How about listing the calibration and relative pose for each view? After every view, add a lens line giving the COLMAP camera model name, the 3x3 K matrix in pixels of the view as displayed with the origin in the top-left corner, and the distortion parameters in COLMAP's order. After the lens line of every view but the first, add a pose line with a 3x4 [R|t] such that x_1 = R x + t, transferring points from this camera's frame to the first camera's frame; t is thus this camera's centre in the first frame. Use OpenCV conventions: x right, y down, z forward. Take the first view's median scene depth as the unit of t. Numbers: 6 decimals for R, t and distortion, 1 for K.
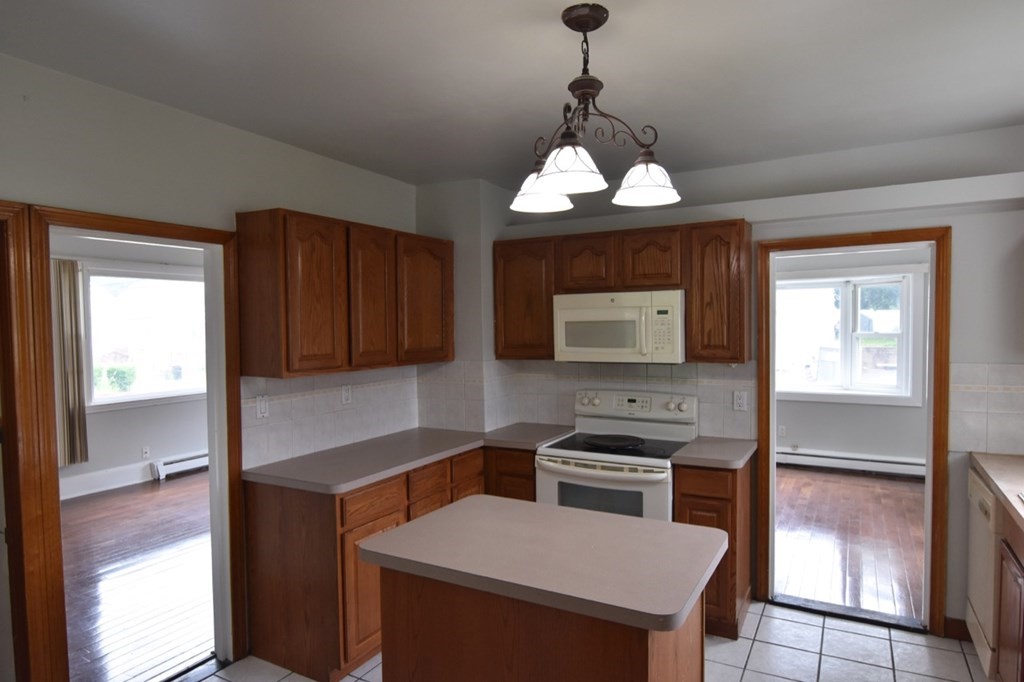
lens RADIAL K [[616.0, 0, 509.0], [0, 616.0, 344.6], [0, 0, 1]] dist [0.004537, -0.010641]
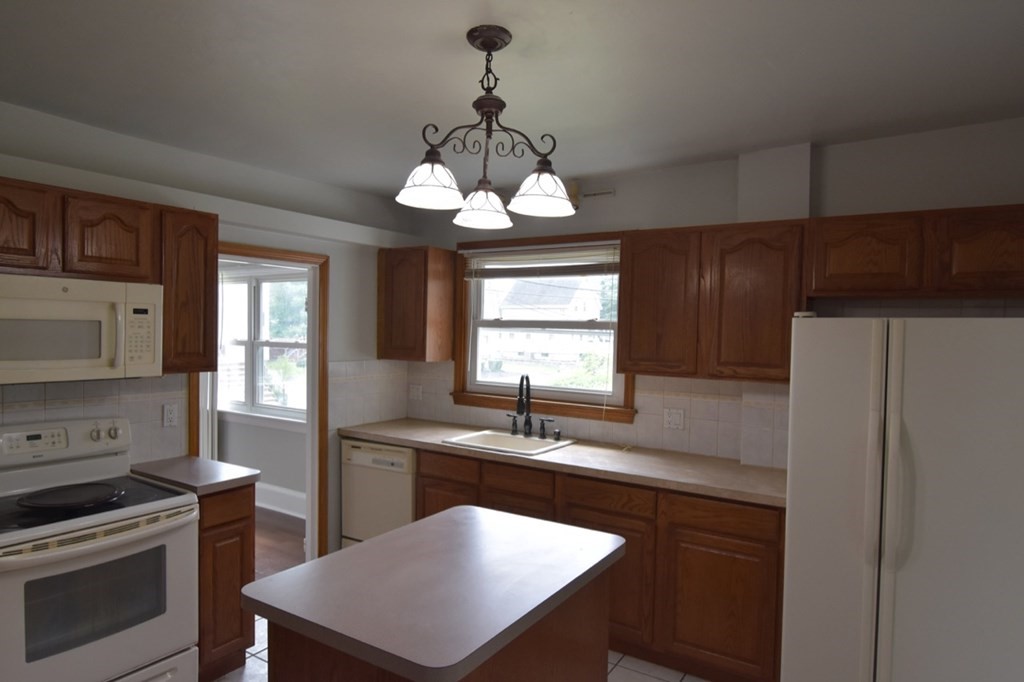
lens RADIAL K [[616.0, 0, 514.8], [0, 616.0, 338.0], [0, 0, 1]] dist [0.004537, -0.010641]
pose [[0.063631, -0.001278, 0.997973, -0.492256], [0.009242, 0.999957, 0.000691, -0.015280], [-0.997931, 0.009179, 0.063640, 0.477330]]
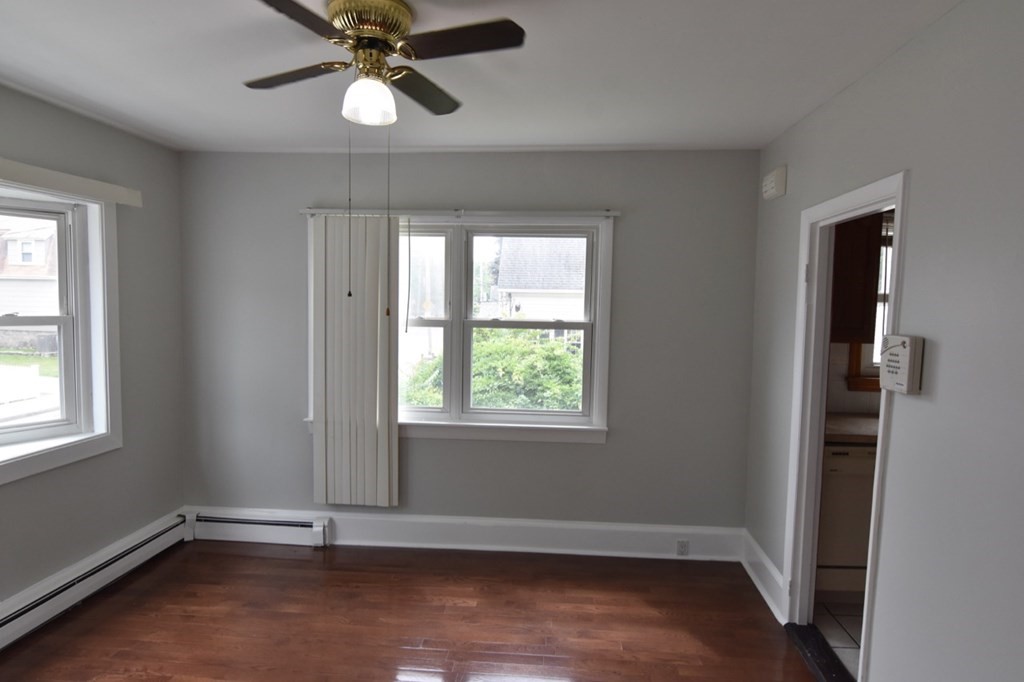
lens RADIAL K [[616.0, 0, 523.1], [0, 616.0, 343.0], [0, 0, 1]] dist [0.004537, -0.010641]
pose [[-0.432409, -0.072423, 0.898765, 0.025796], [0.013325, 0.996147, 0.086681, -0.068949], [-0.901579, 0.049458, -0.429777, 1.684501]]
